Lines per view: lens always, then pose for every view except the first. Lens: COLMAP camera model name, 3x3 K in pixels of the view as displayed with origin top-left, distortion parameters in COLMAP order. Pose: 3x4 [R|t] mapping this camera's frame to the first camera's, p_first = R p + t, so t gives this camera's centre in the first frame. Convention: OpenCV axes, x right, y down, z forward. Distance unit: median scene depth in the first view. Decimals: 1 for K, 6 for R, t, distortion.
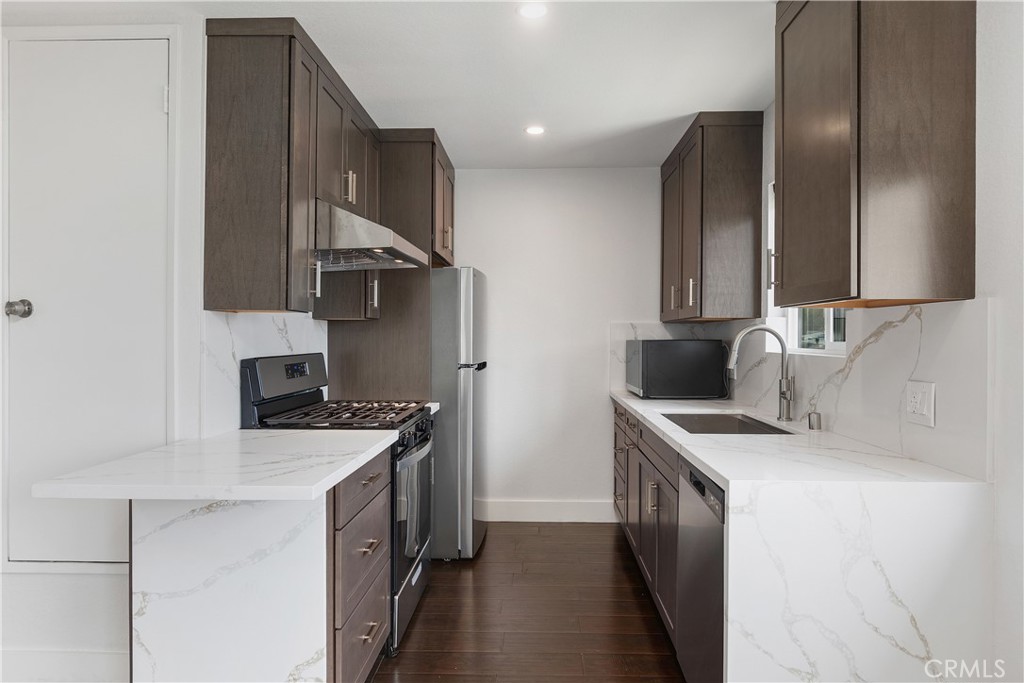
lens RADIAL K [[615.0, 0, 519.5], [0, 615.0, 338.8], [0, 0, 1]] dist [-0.000324, 0.000887]
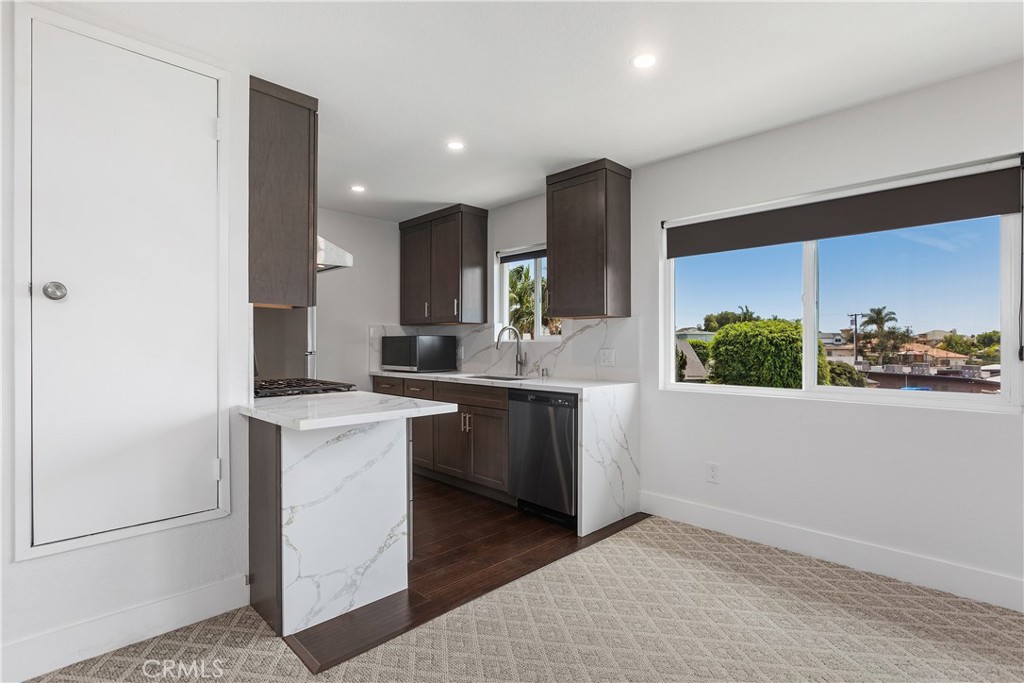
lens RADIAL K [[502.1, 0, 521.0], [0, 502.1, 342.0], [0, 0, 1]] dist [-0.004092, -0.000223]
pose [[0.681616, 0.001654, 0.731708, -0.752778], [0.002061, 0.999989, -0.004181, 0.033332], [-0.731707, 0.004358, 0.681605, -0.101177]]
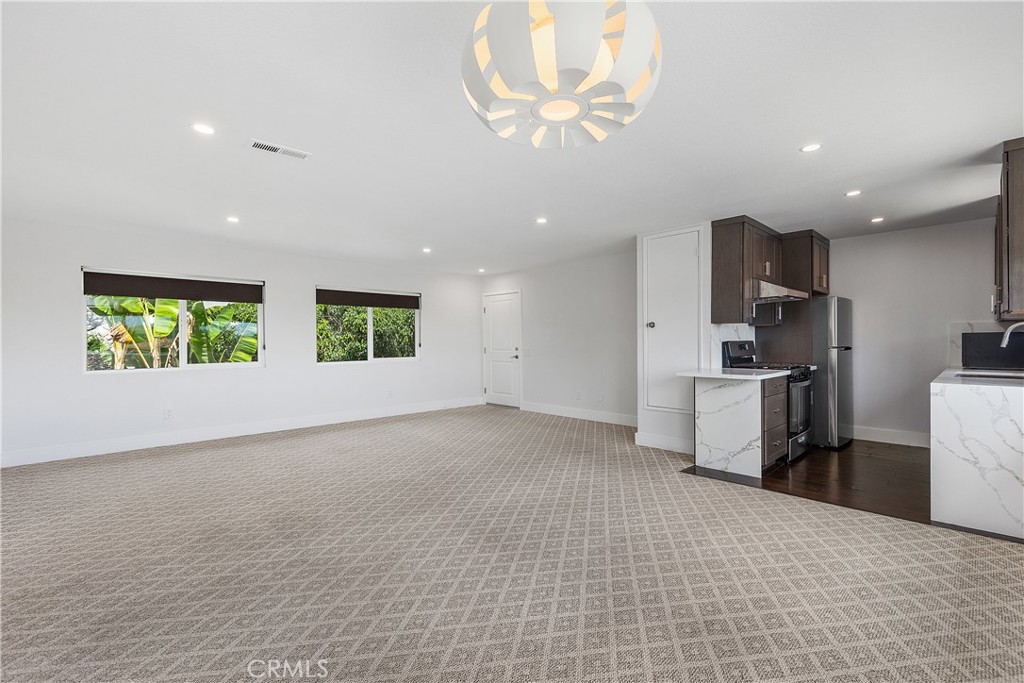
lens RADIAL K [[453.6, 0, 513.8], [0, 453.6, 339.5], [0, 0, 1]] dist [0.003718, -0.000727]
pose [[0.720854, -0.006006, -0.693061, 0.239950], [0.004463, 0.999982, -0.004023, 0.026017], [0.693073, -0.000193, 0.720868, -0.970218]]
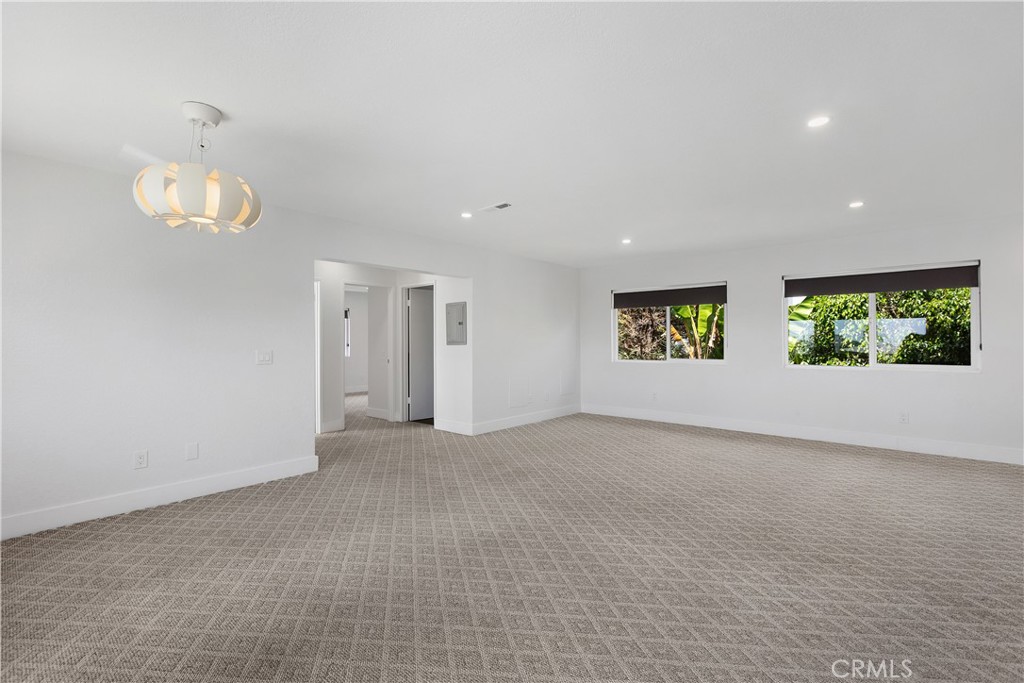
lens RADIAL K [[453.6, 0, 513.2], [0, 453.6, 338.6], [0, 0, 1]] dist [0.003718, -0.000727]
pose [[-0.632082, -0.001922, -0.774899, 0.244030], [0.003434, 0.999980, -0.005281, 0.022606], [0.774894, -0.005999, -0.632063, 0.459213]]
